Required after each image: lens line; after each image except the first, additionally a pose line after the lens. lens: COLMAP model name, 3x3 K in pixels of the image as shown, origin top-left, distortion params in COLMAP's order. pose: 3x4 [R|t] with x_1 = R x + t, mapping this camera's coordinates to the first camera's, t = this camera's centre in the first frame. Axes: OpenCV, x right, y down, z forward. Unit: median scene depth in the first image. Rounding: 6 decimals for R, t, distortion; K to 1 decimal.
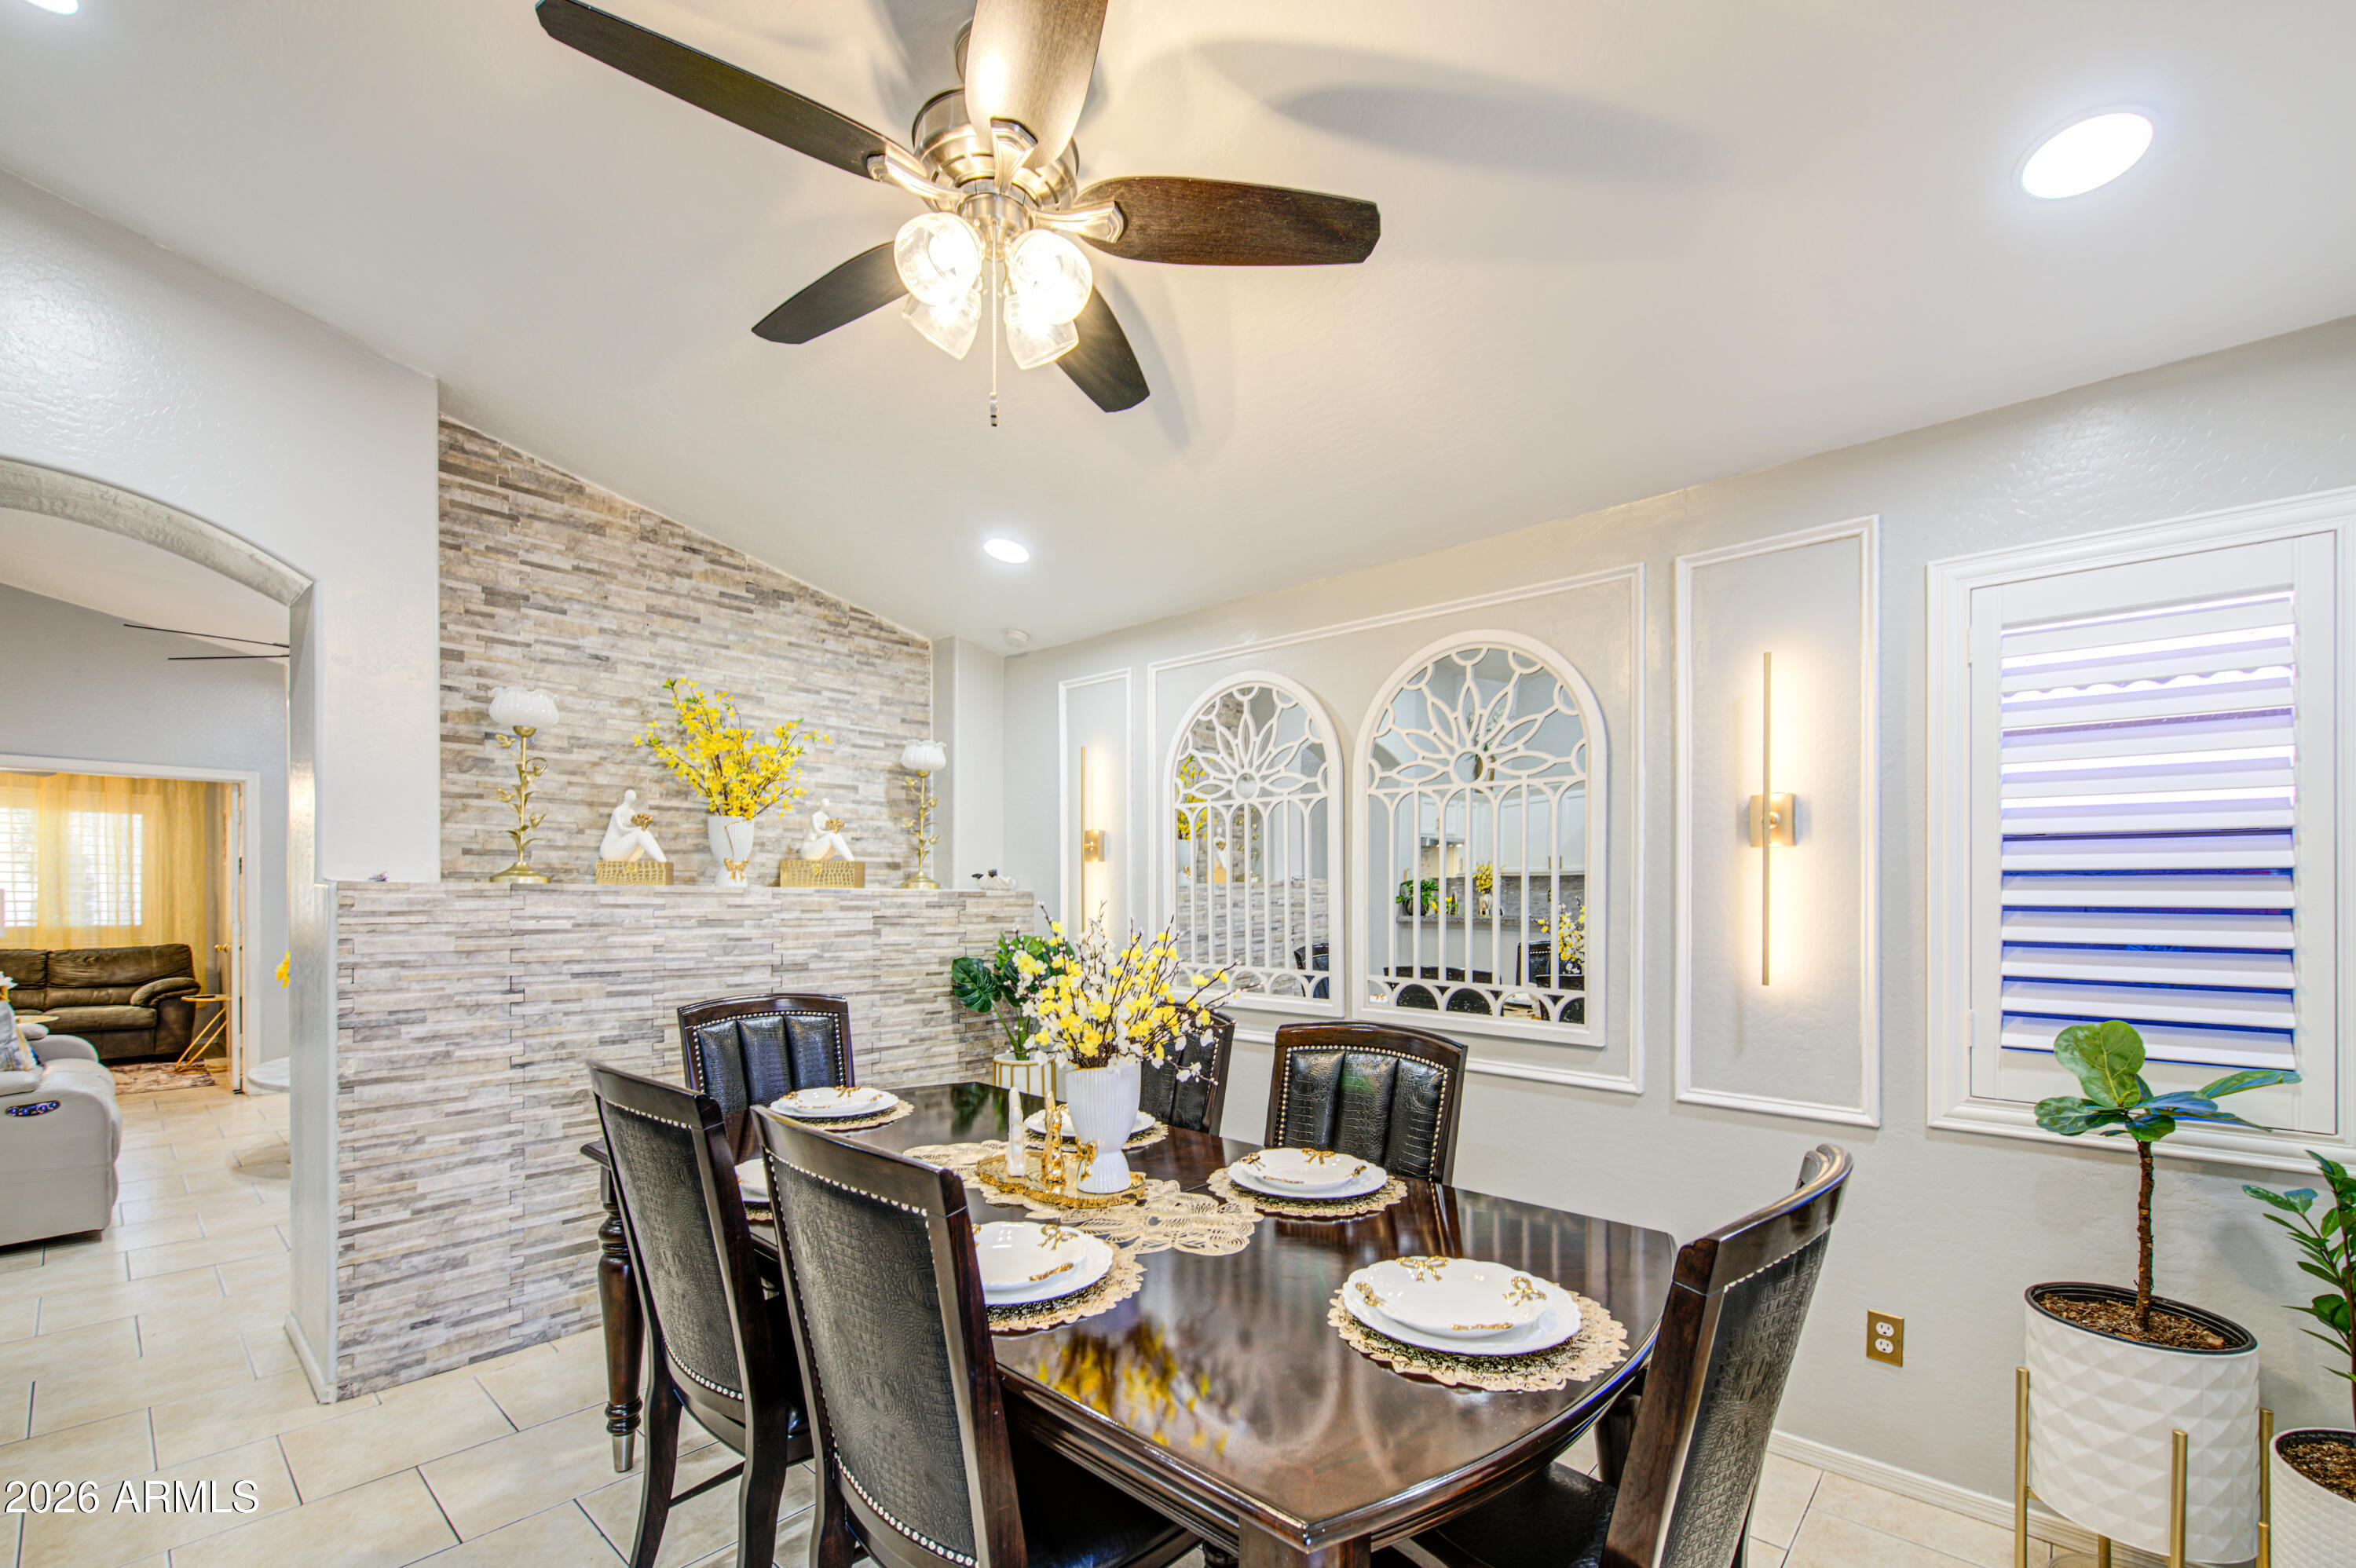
lens RADIAL K [[991.0, 0, 1181.6], [0, 991.0, 900.3], [0, 0, 1]] dist [-0.000064, -0.000382]
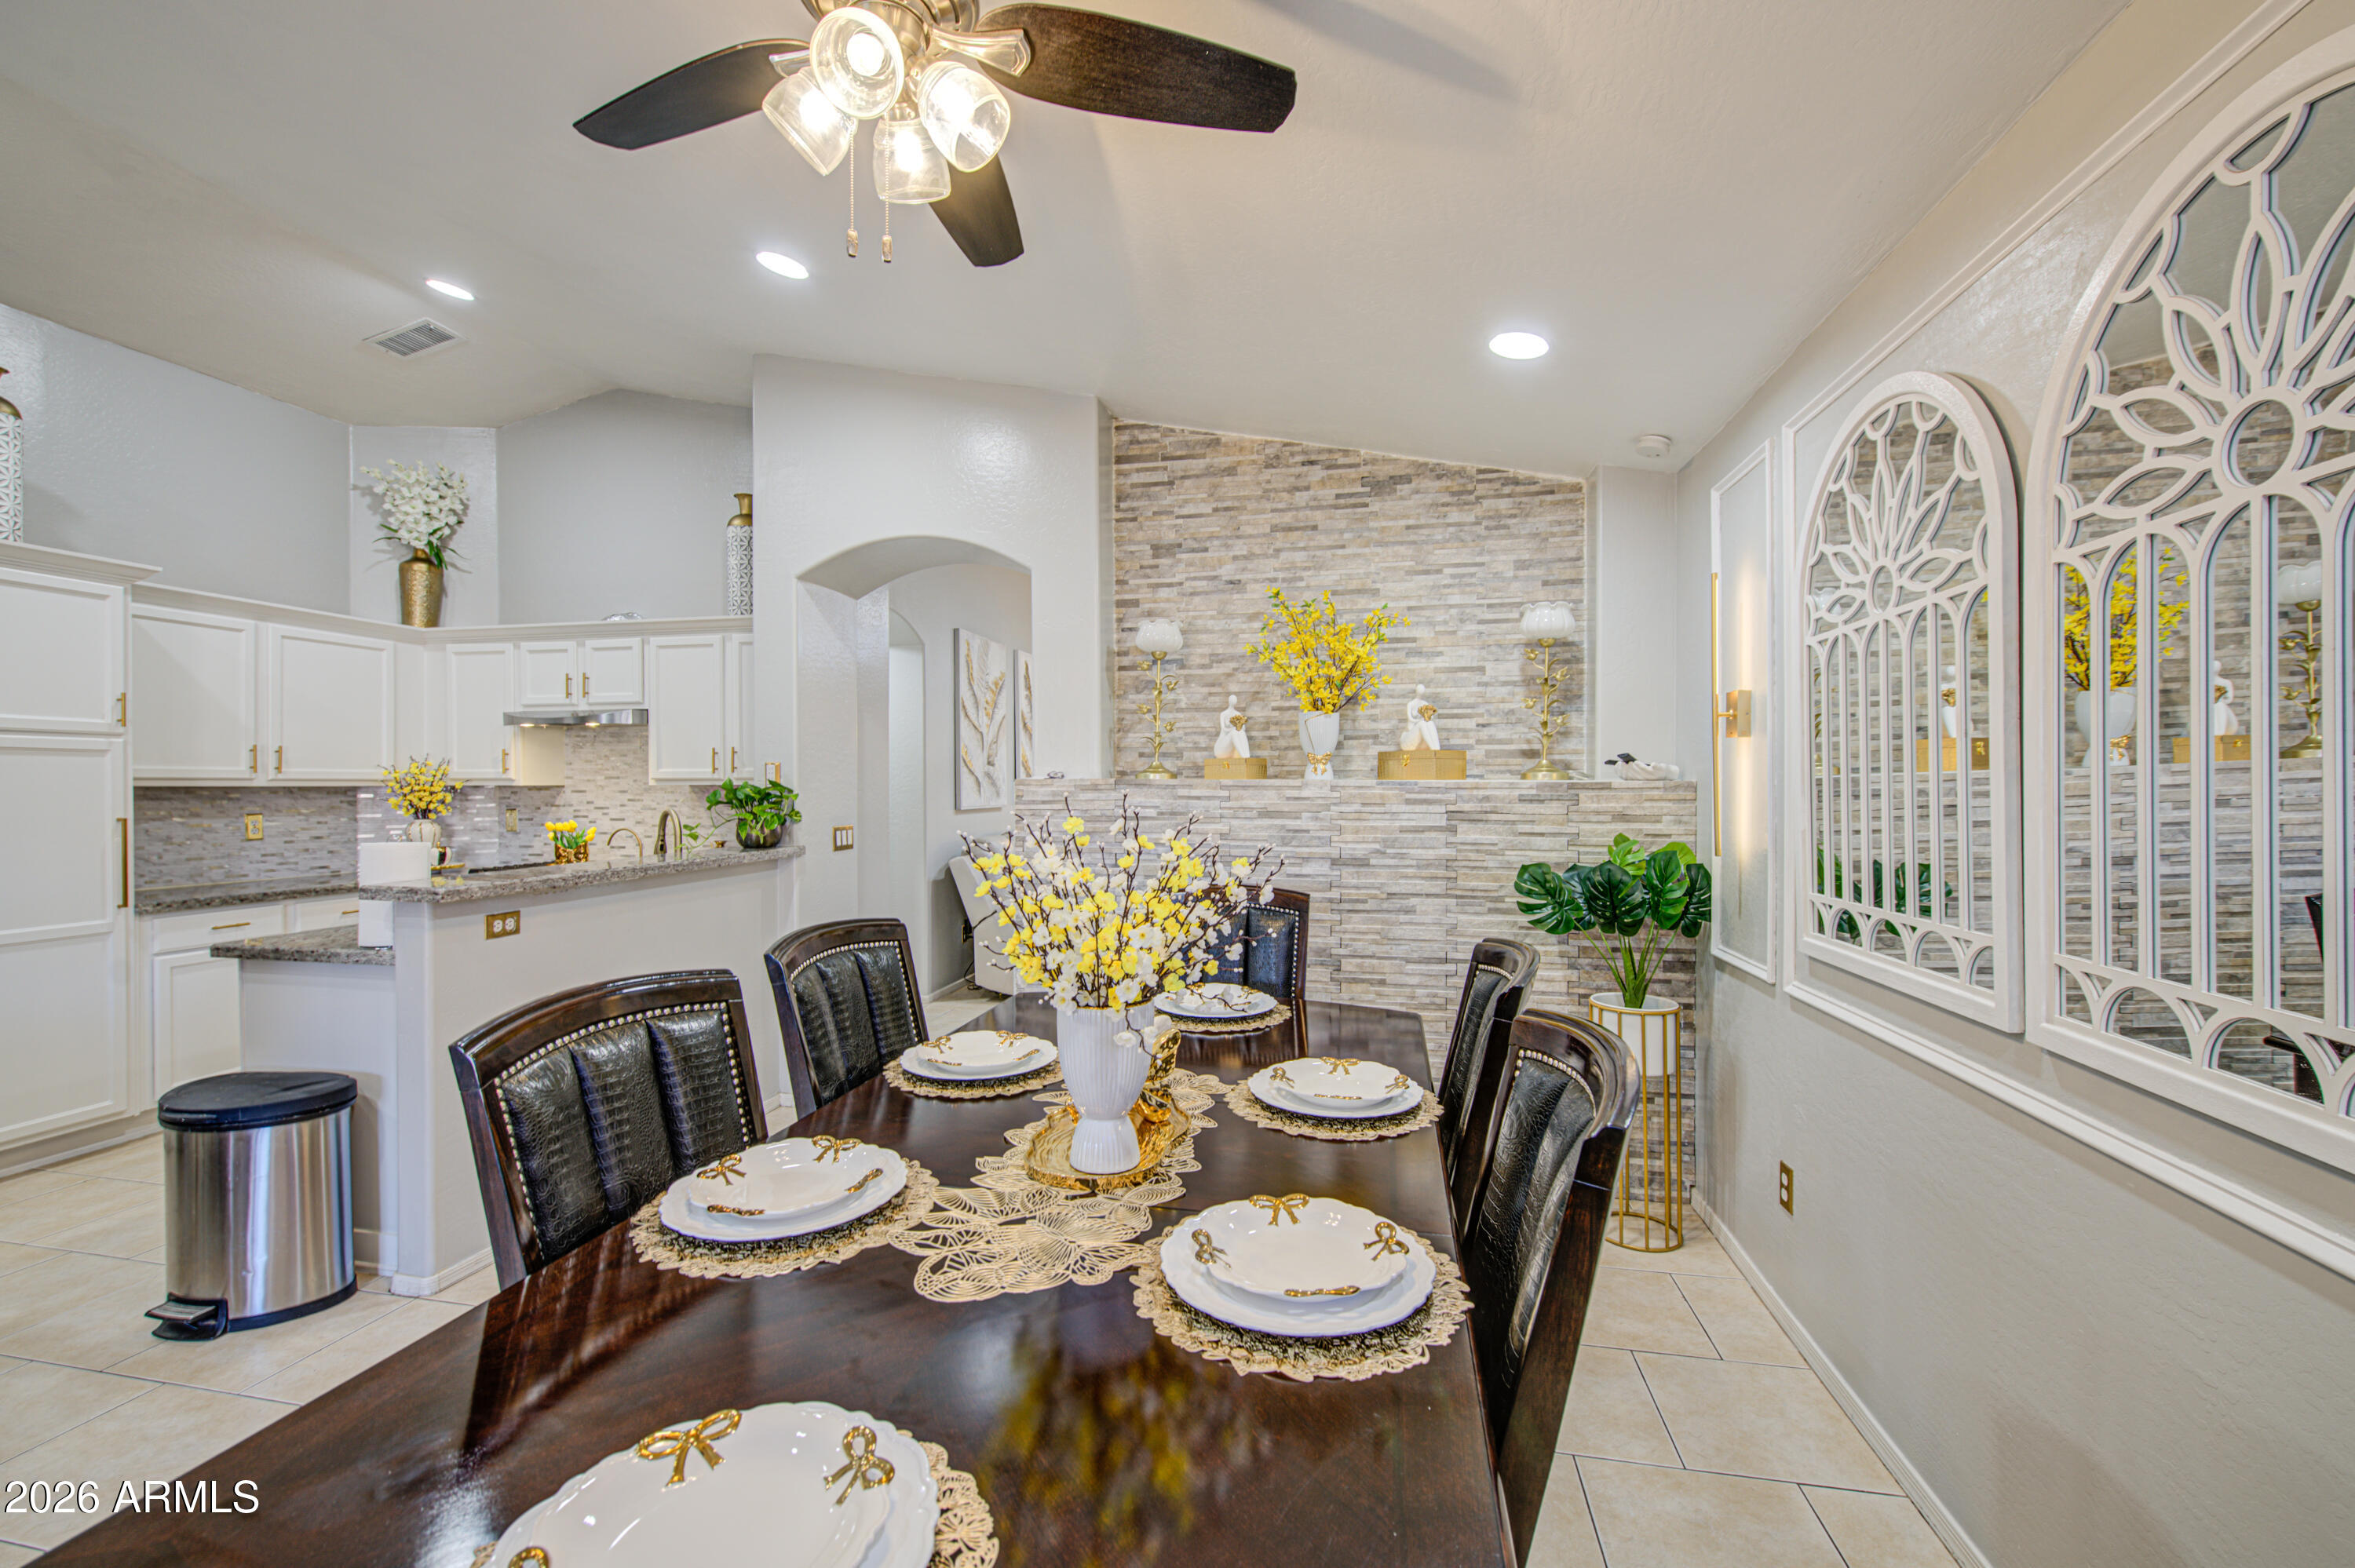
lens RADIAL K [[961.6, 0, 1183.3], [0, 961.6, 795.4], [0, 0, 1]] dist [0.001009, -0.000070]
pose [[0.499120, 0.000938, -0.866532, 0.342006], [-0.001801, 0.999998, 0.000046, 0.002665], [0.866531, 0.001538, 0.499121, 0.383188]]
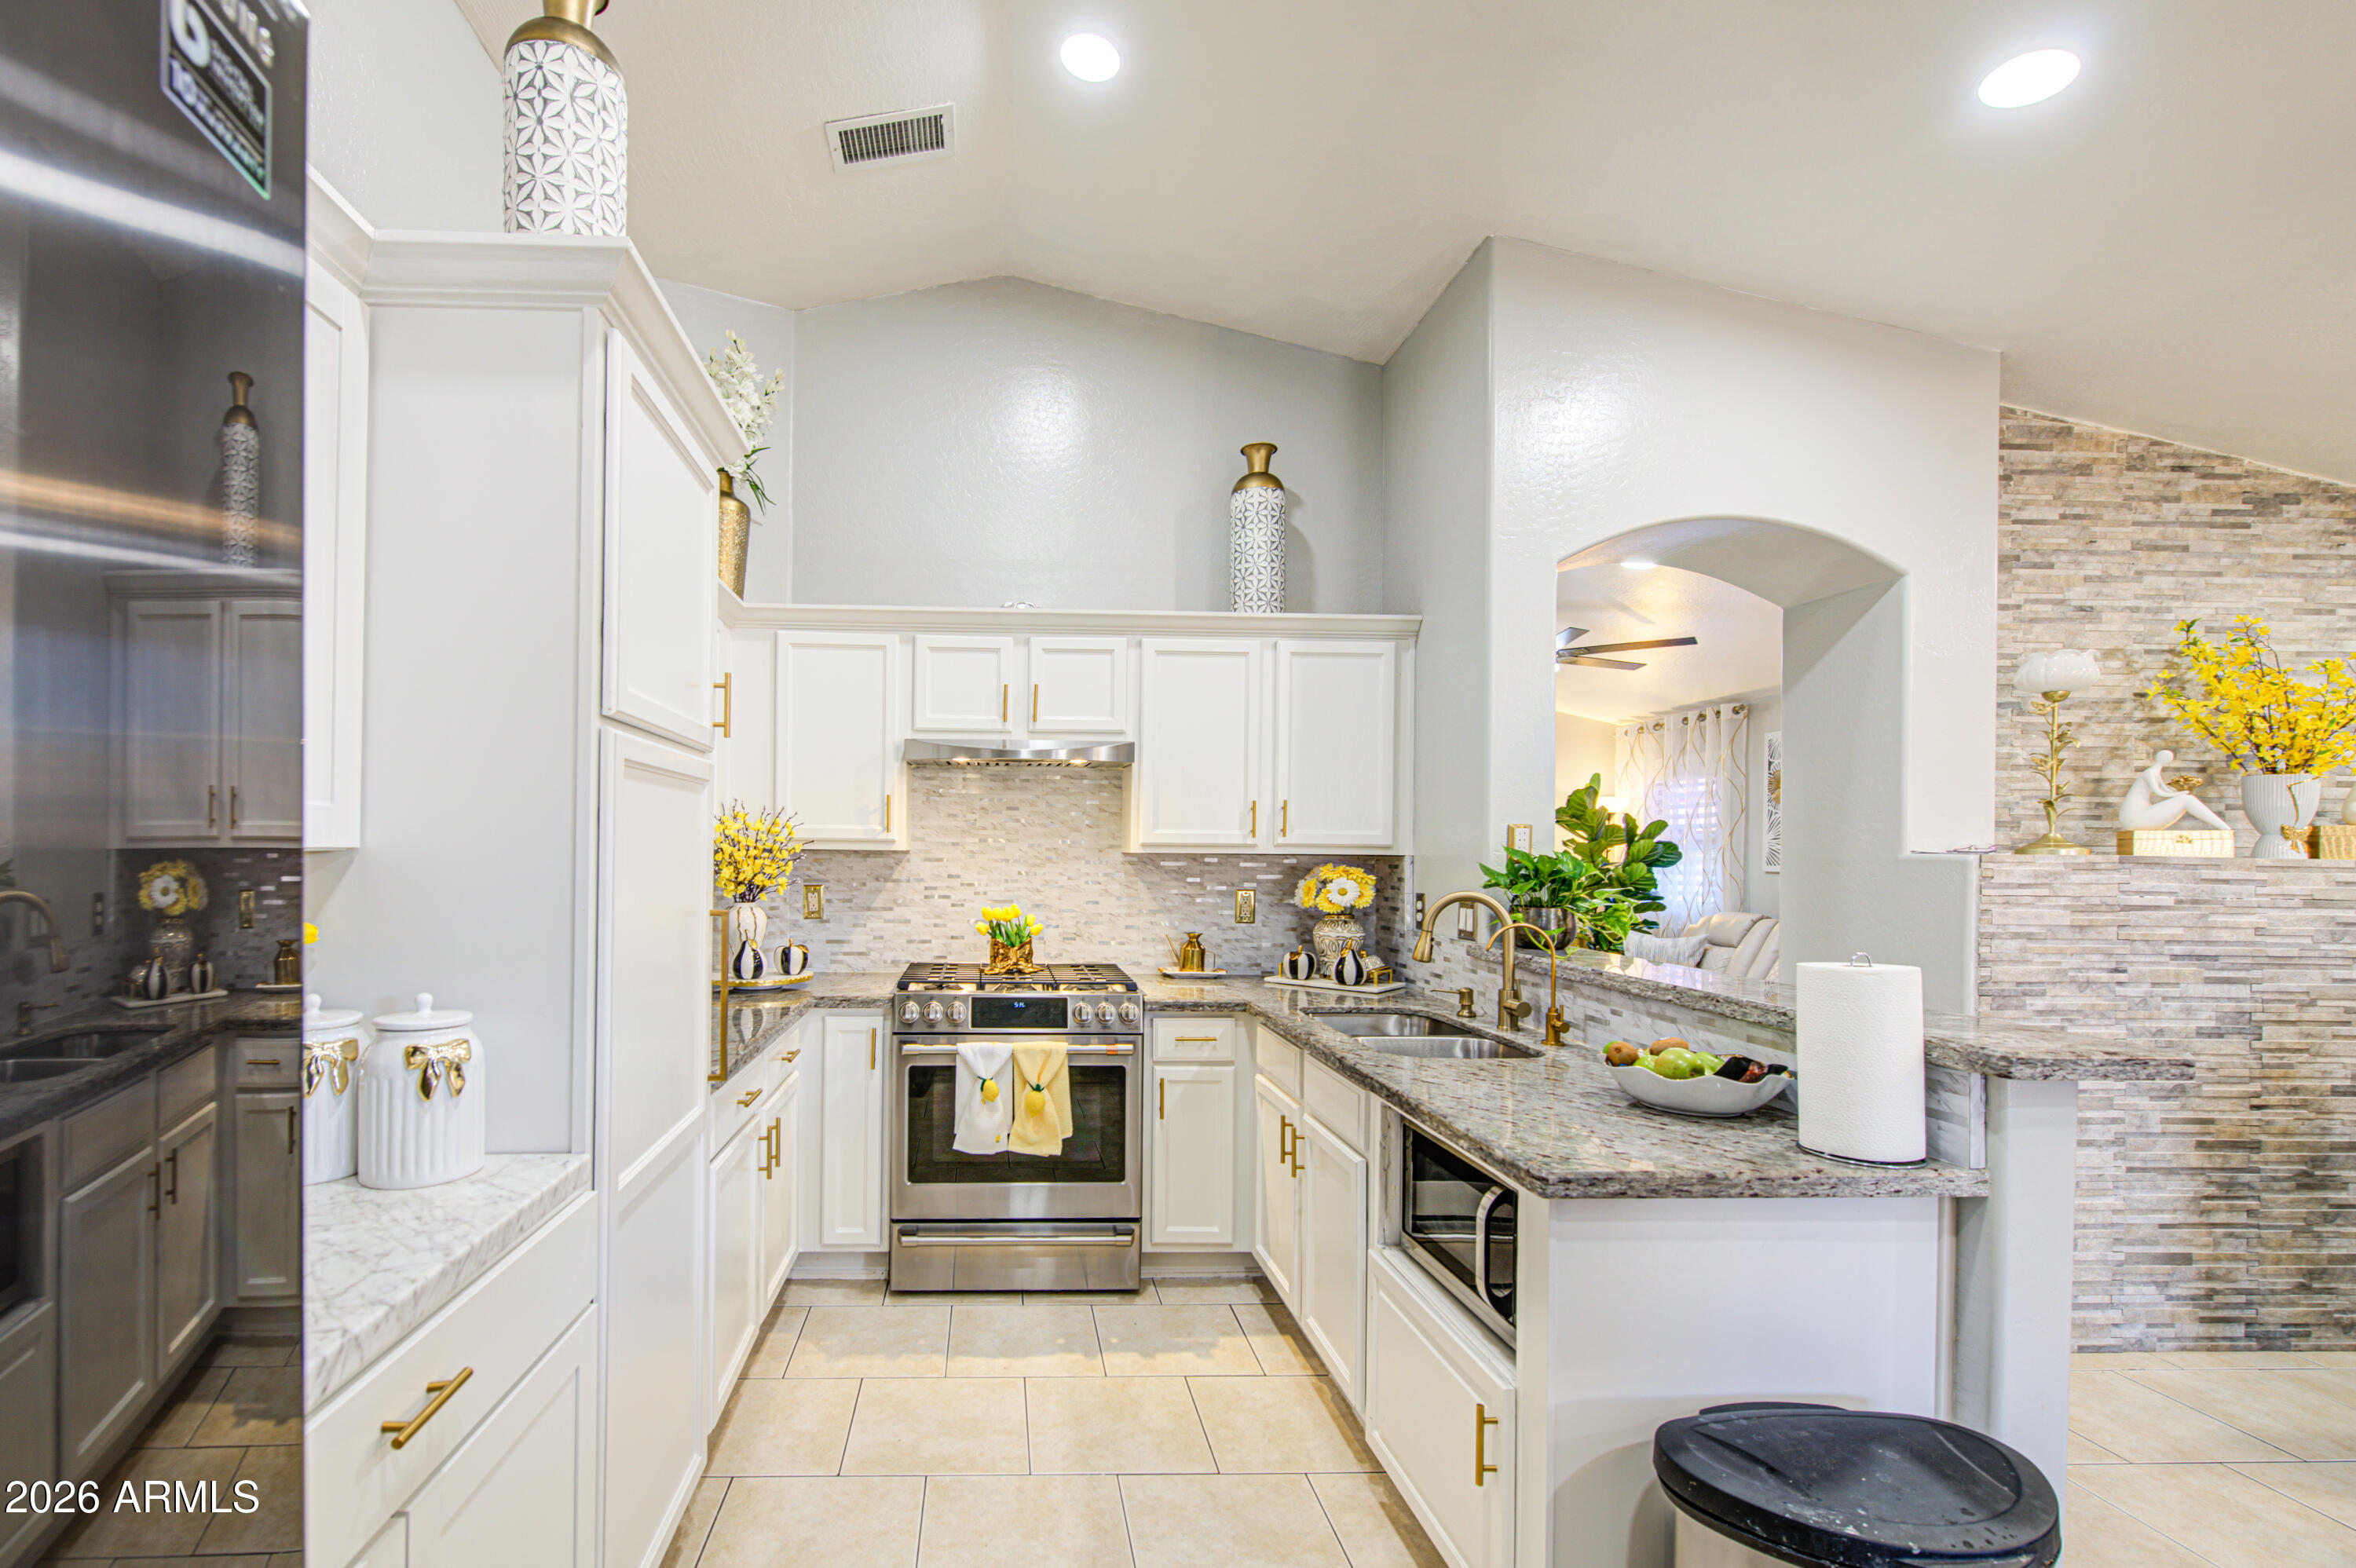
lens RADIAL K [[1009.6, 0, 1014.4], [0, 1009.6, 858.5], [0, 0, 1]] dist [-0.000206, -0.001090]
pose [[0.688623, 0.004714, -0.725104, -0.576530], [-0.010598, 0.999937, -0.003564, 0.000001], [0.725042, 0.010139, 0.688630, -0.348559]]
